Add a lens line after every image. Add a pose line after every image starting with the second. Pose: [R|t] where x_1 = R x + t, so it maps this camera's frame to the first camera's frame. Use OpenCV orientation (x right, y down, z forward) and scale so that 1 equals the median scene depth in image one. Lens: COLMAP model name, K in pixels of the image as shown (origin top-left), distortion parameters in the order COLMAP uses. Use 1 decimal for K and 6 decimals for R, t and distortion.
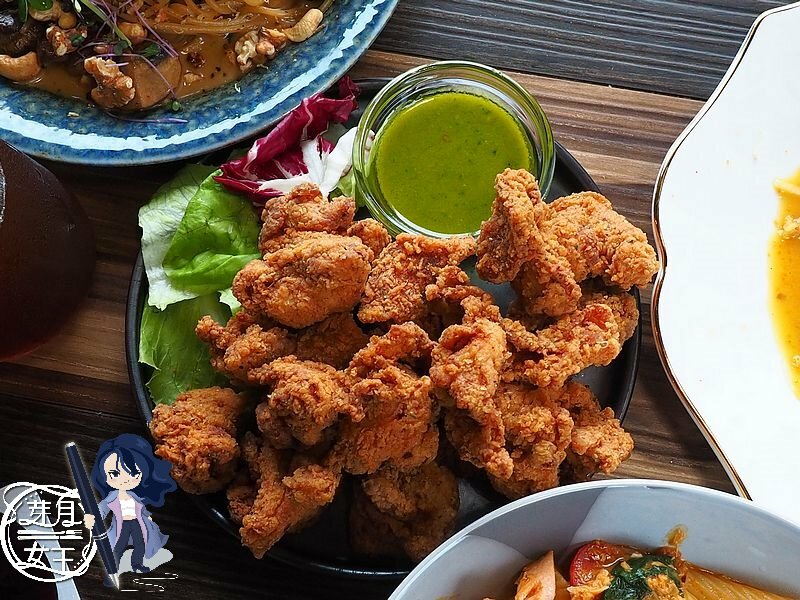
lens RADIAL K [[878.7, 0, 401.7], [0, 878.7, 301.8], [0, 0, 1]] dist [0.006709, 0.000000]
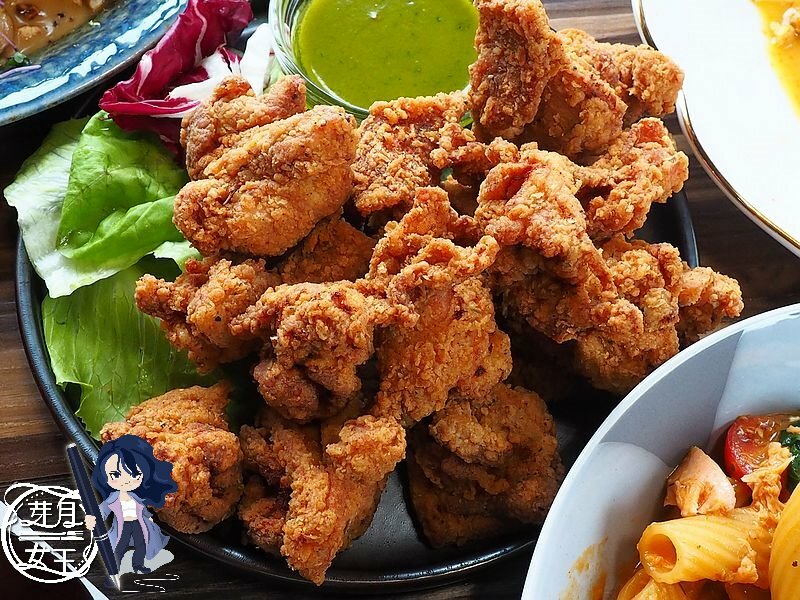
lens RADIAL K [[878.7, 0, 397.1], [0, 878.7, 298.7], [0, 0, 1]] dist [0.006709, 0.000000]
pose [[0.944236, -0.267641, 0.191798, -0.177026], [0.292824, 0.948928, -0.117430, 0.181229], [-0.150574, 0.167045, 0.974384, 0.298731]]
